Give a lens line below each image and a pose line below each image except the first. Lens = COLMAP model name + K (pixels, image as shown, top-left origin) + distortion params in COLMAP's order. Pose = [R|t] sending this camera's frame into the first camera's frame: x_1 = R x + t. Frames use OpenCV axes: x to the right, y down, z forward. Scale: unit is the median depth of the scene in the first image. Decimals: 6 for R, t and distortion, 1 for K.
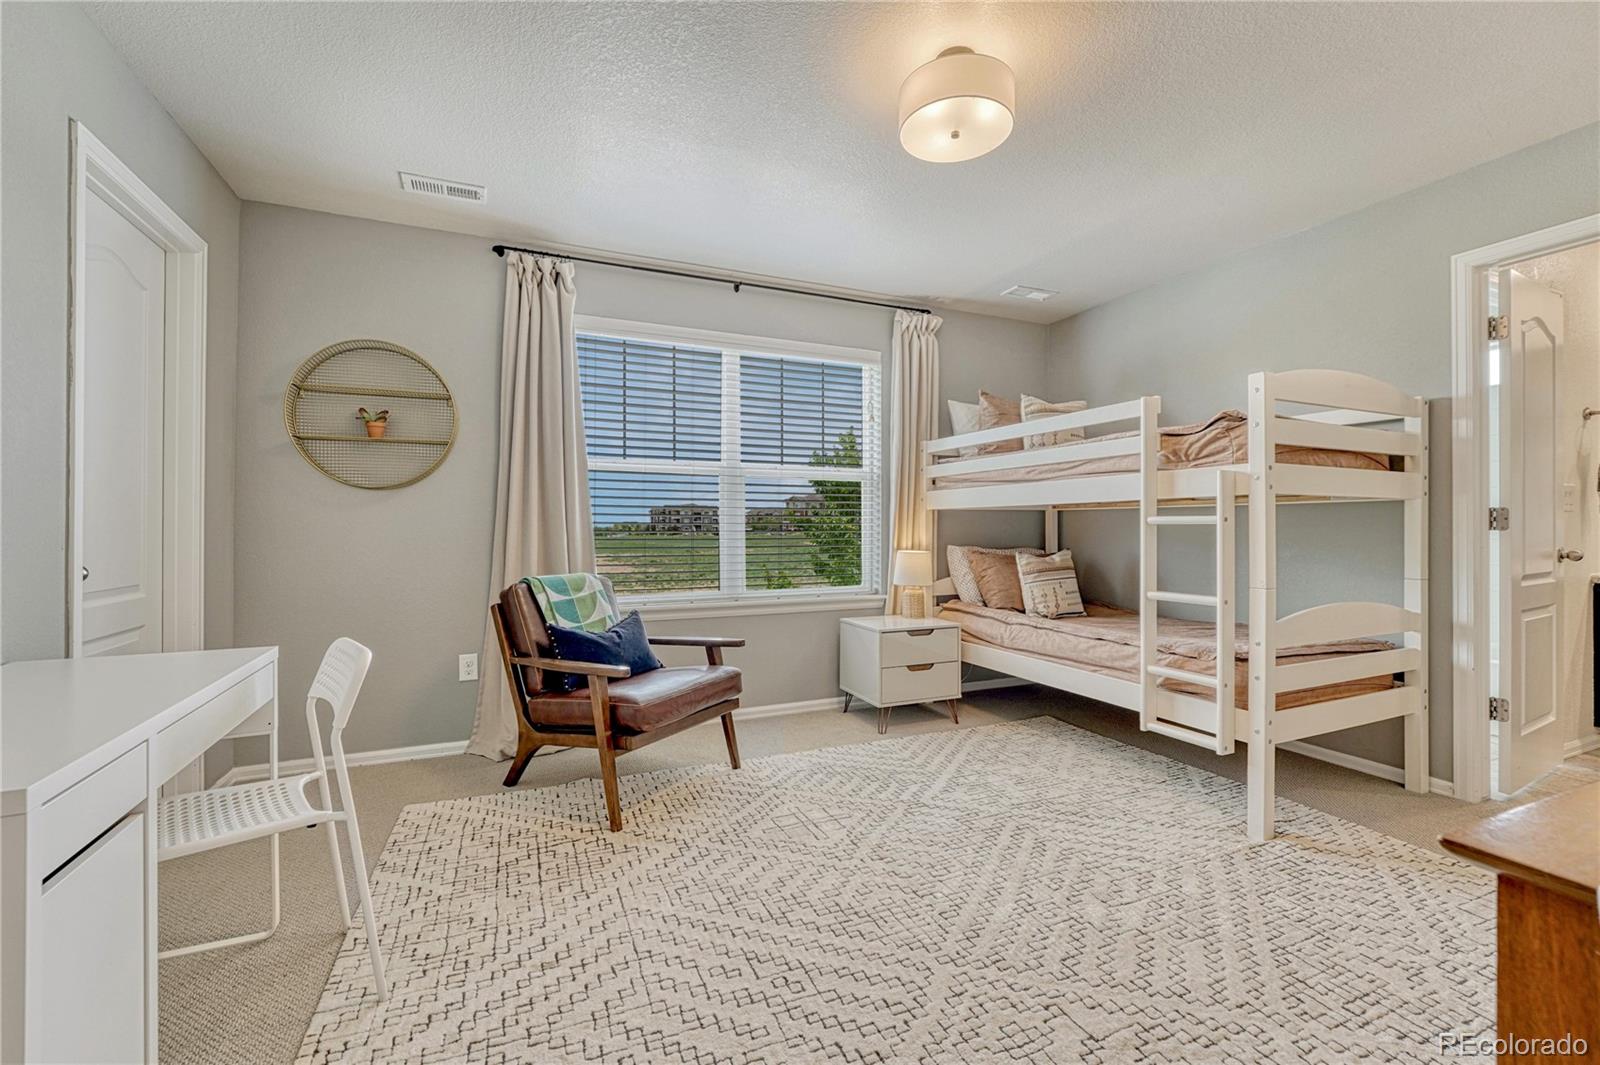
lens RADIAL K [[680.9, 0, 789.4], [0, 680.9, 525.8], [0, 0, 1]] dist [-0.008587, 0.000247]
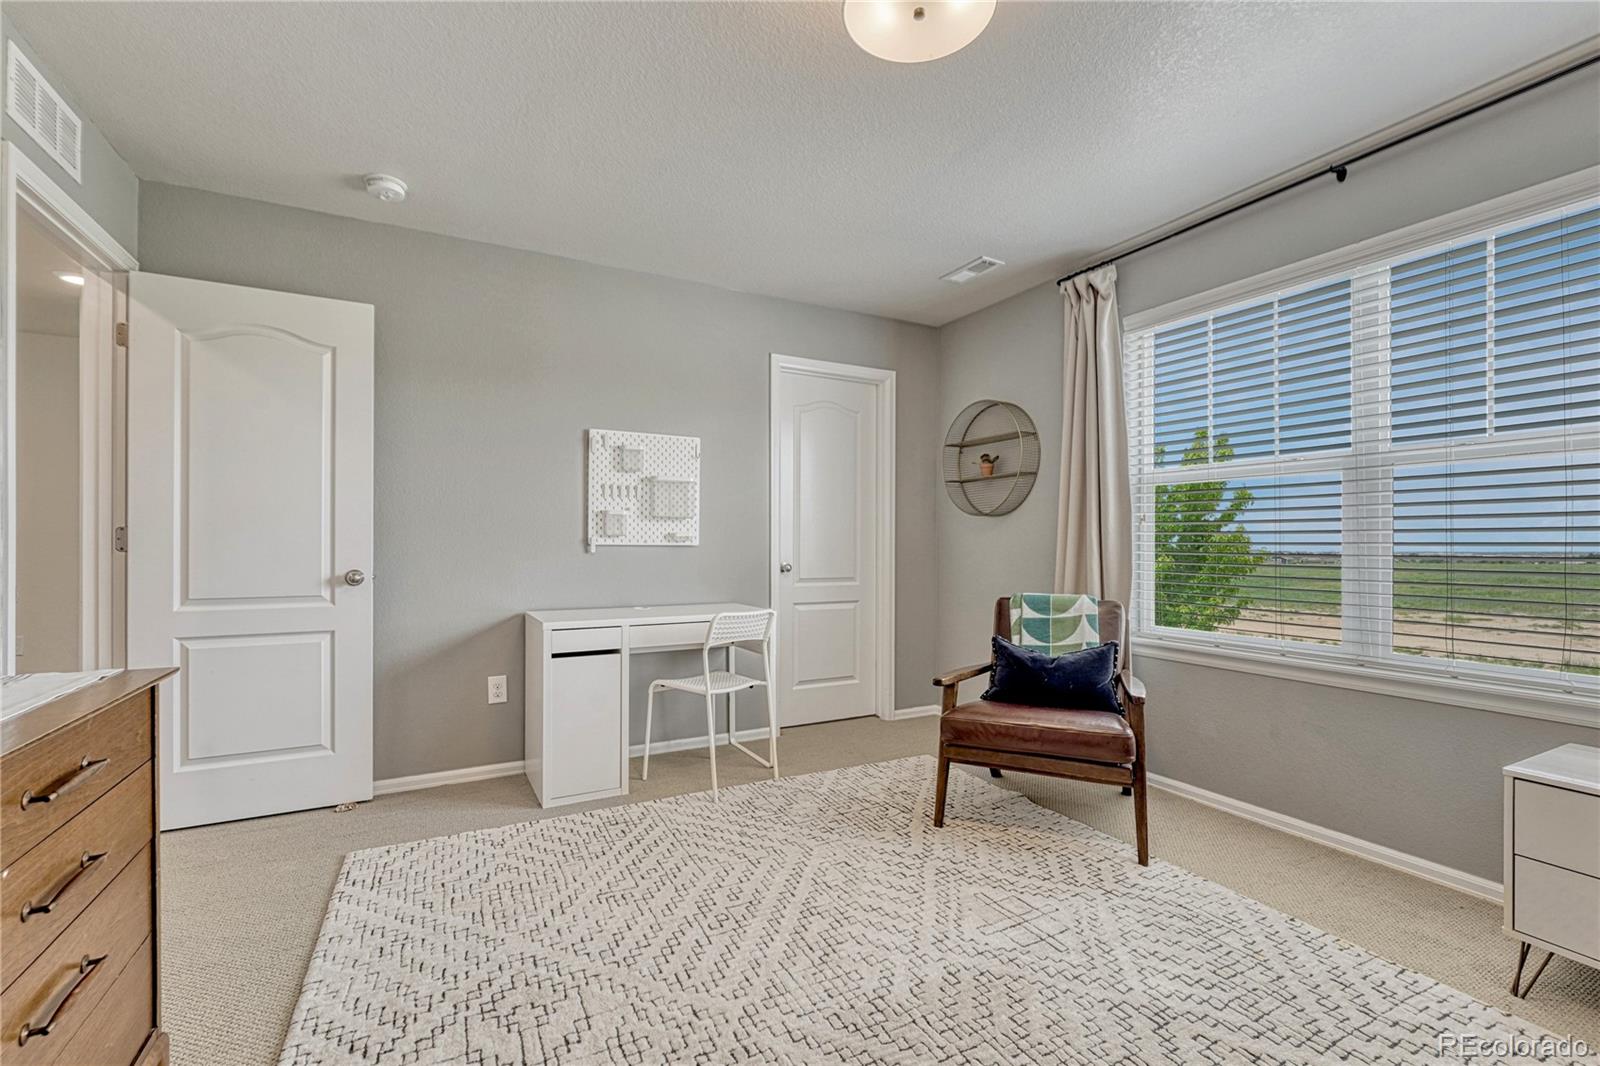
lens RADIAL K [[671.9, 0, 785.9], [0, 671.9, 534.4], [0, 0, 1]] dist [-0.013711, 0.003362]
pose [[0.084105, -0.010400, -0.996403, 0.715585], [-0.004276, 0.999933, -0.010798, -0.004777], [0.996448, 0.005168, 0.084055, 0.597973]]
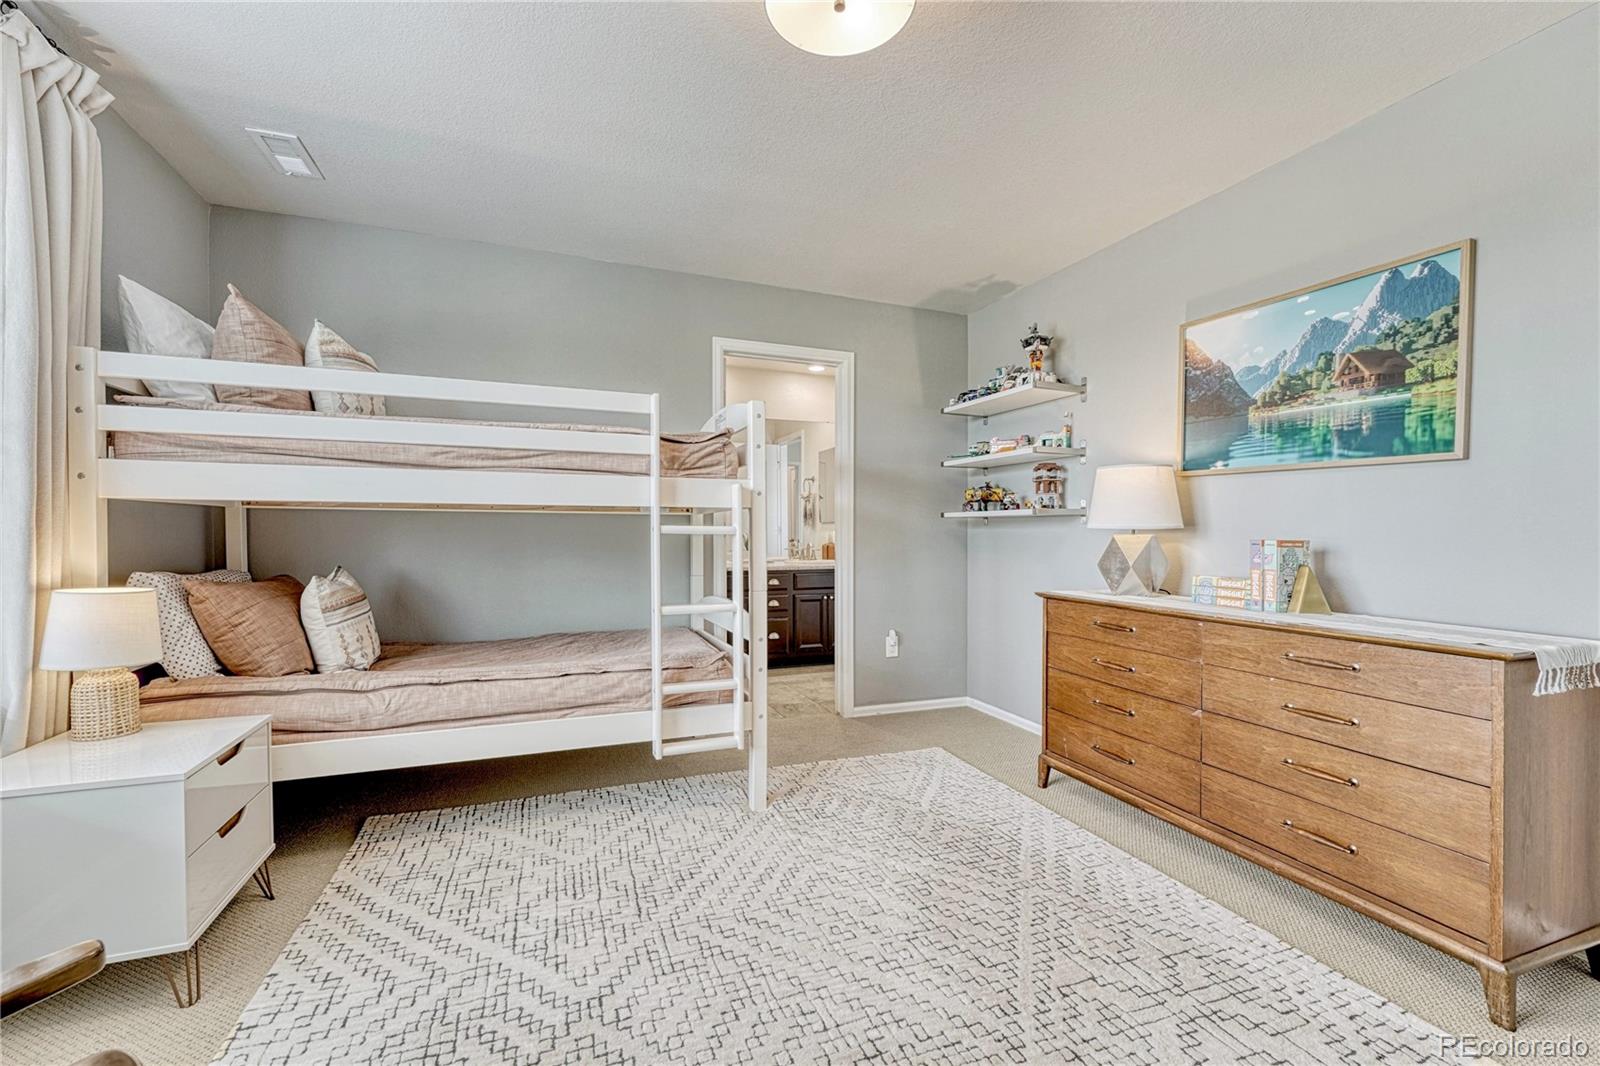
lens RADIAL K [[671.9, 0, 798.6], [0, 671.9, 545.8], [0, 0, 1]] dist [-0.013711, 0.003362]
pose [[0.022623, -0.017573, 0.999590, -0.366285], [-0.007004, 0.999818, 0.017736, -0.003547], [-0.999720, -0.007402, 0.022496, 0.775043]]
